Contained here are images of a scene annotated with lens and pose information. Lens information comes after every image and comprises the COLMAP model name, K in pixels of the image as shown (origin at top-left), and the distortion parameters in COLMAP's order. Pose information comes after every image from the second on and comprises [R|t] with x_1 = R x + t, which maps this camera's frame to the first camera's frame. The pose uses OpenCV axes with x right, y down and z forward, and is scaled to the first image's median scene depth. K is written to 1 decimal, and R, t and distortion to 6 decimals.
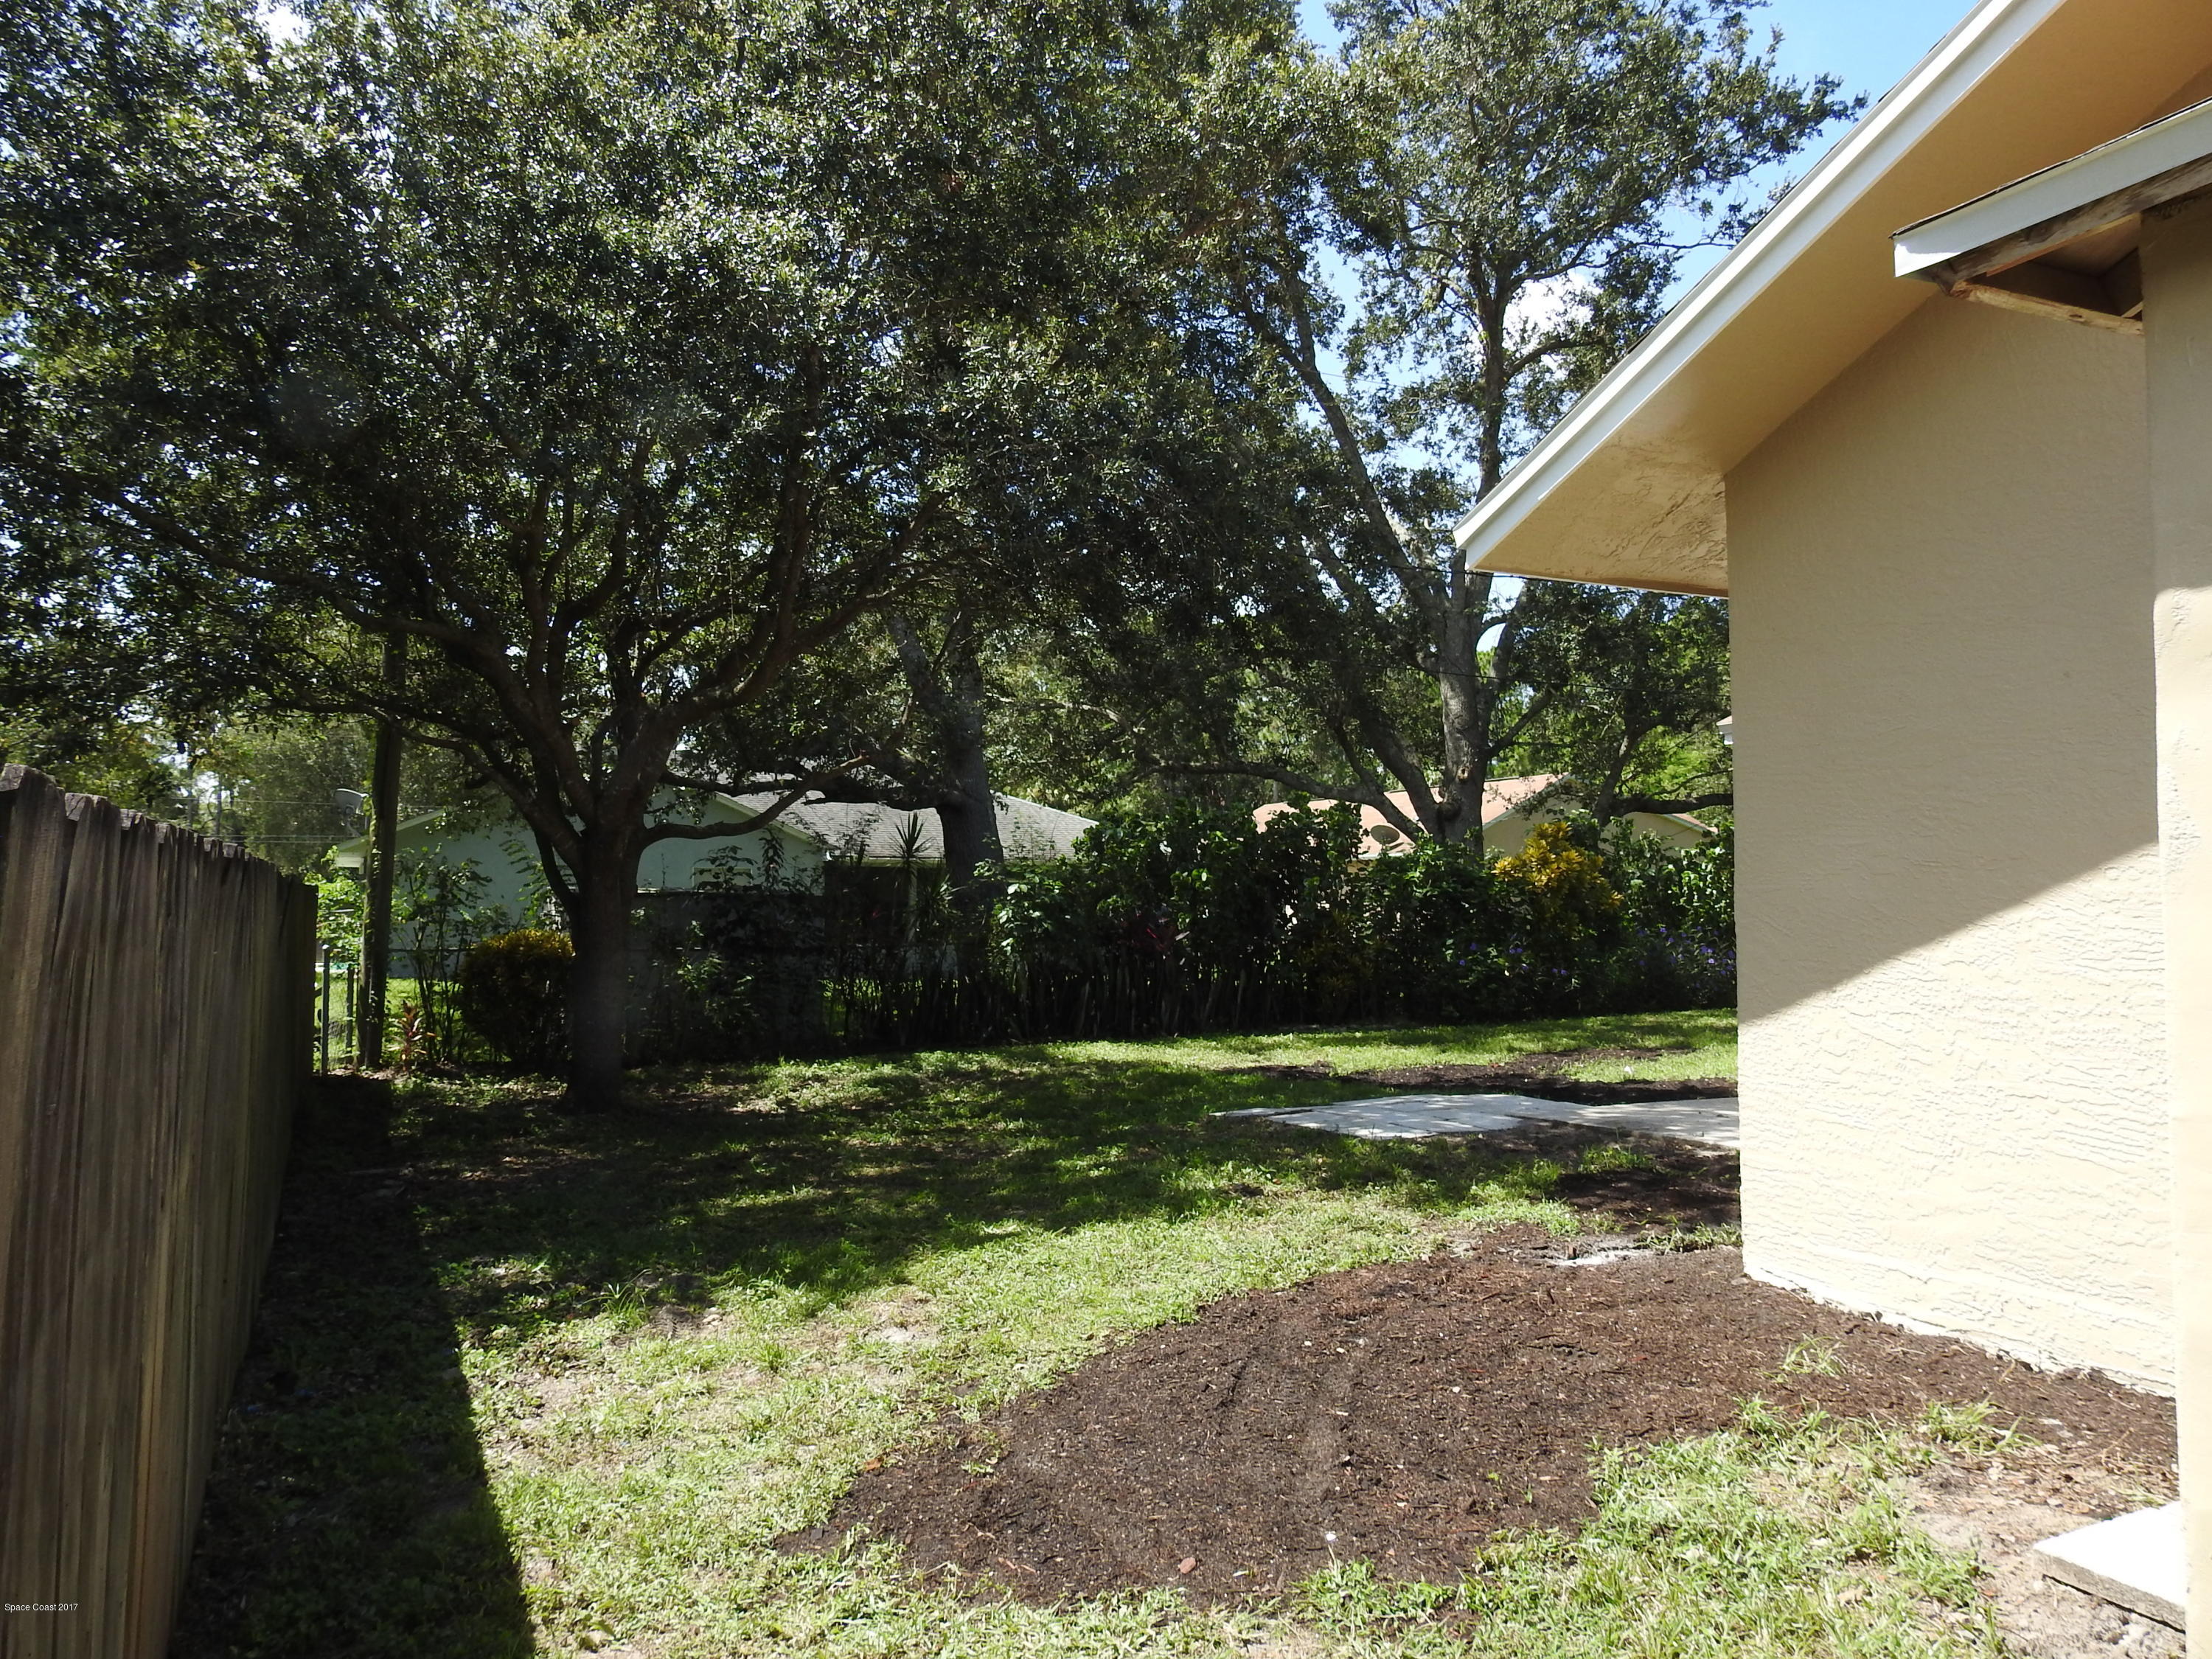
lens RADIAL K [[1652.0, 0, 1112.1], [0, 1652.0, 830.5], [0, 0, 1]] dist [-0.002168, -0.003255]
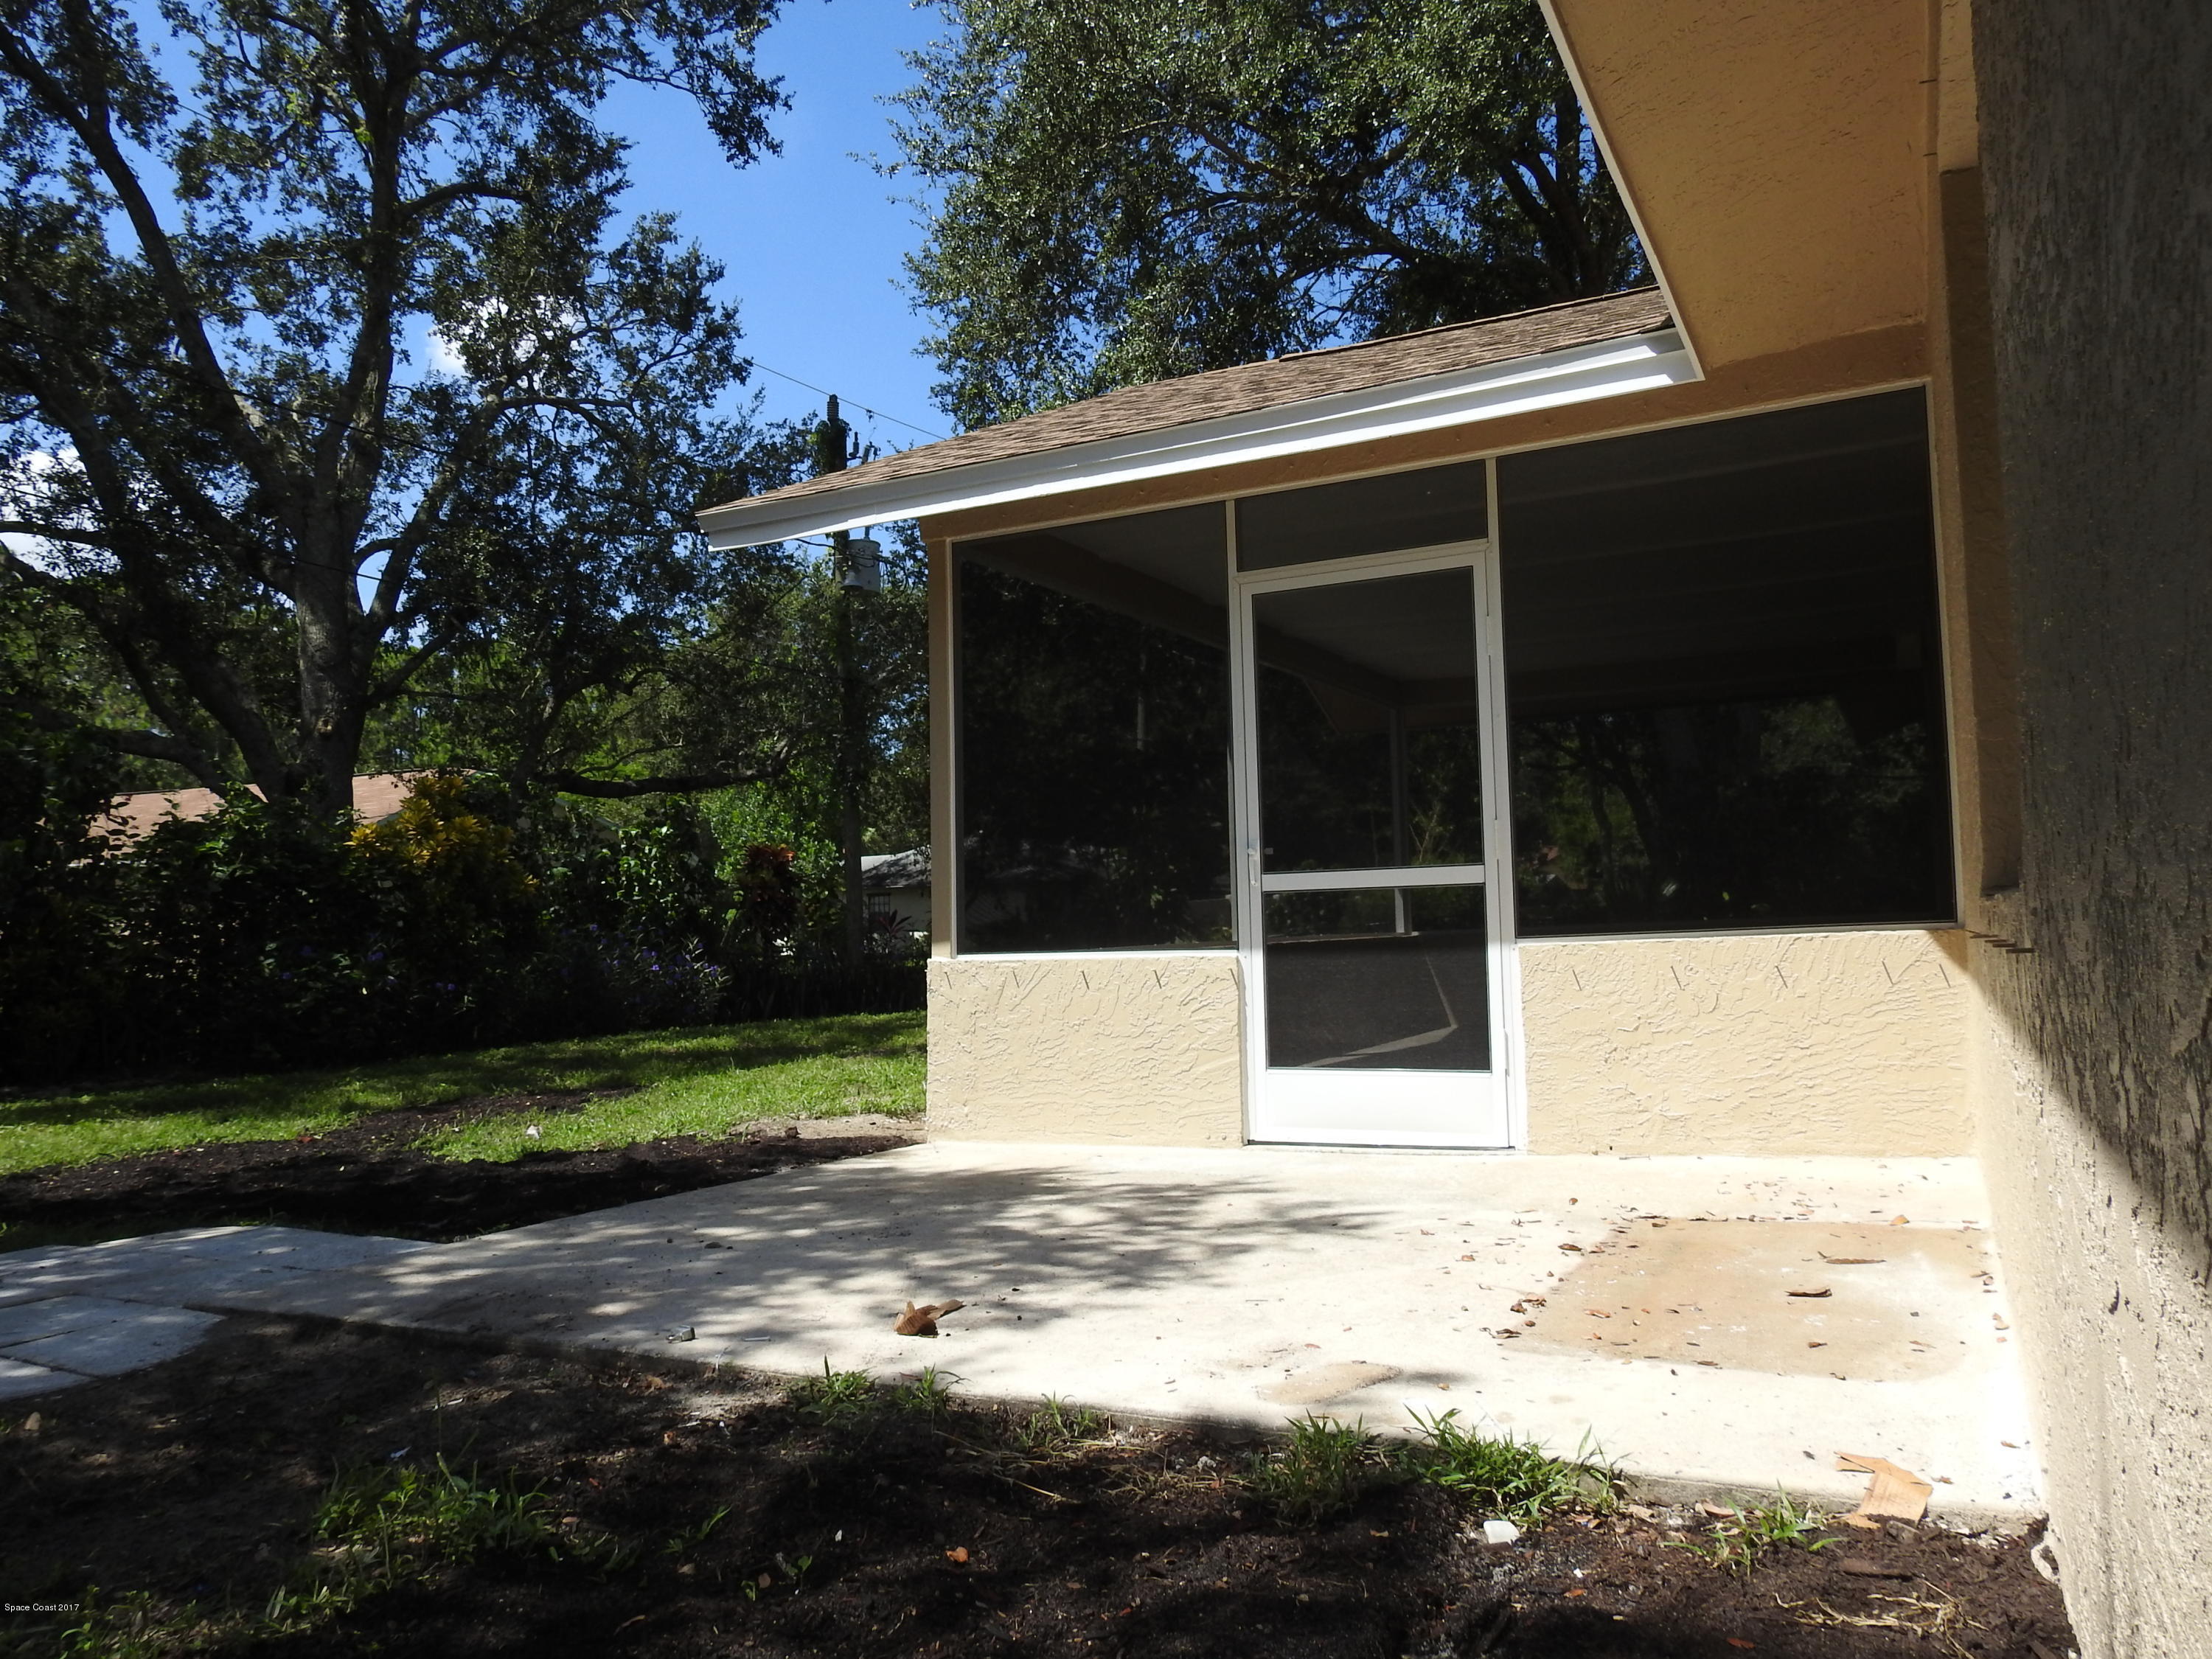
lens RADIAL K [[1652.0, 0, 1109.7], [0, 1652.0, 842.3], [0, 0, 1]] dist [-0.002168, -0.003255]
pose [[0.811675, 0.017034, 0.583861, 0.076788], [-0.009995, 0.999833, -0.015276, 0.027582], [-0.584023, 0.006564, 0.811710, 0.229703]]
